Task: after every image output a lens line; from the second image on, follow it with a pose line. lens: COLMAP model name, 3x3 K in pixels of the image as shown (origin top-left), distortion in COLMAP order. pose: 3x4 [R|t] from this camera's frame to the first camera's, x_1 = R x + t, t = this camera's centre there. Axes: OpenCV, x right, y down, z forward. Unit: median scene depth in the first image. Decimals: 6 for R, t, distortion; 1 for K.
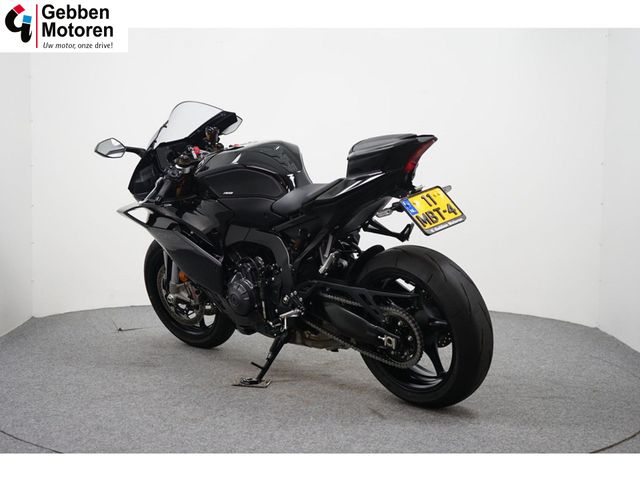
lens RADIAL K [[1026.6, 0, 319.9], [0, 1026.6, 240.1], [0, 0, 1]] dist [-0.042562, 0.000000]
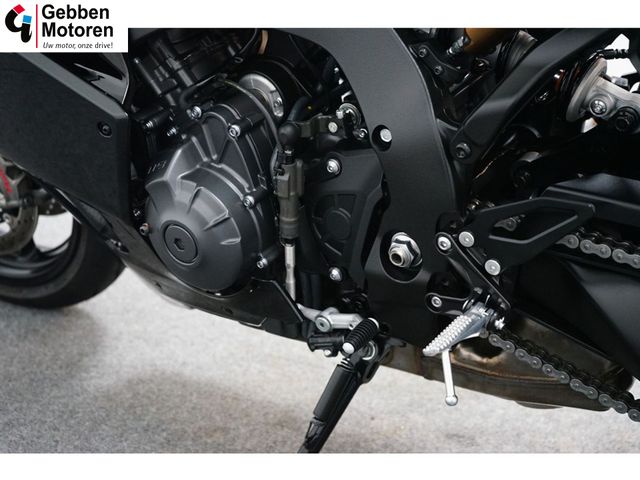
lens RADIAL K [[1023.4, 0, 320.0], [0, 1023.4, 240.2], [0, 0, 1]] dist [0.025051, 0.000000]
pose [[0.975853, -0.060466, 0.209893, -0.104745], [0.005598, 0.967529, 0.252697, -0.010143], [-0.218357, -0.245420, 0.944505, 0.745035]]
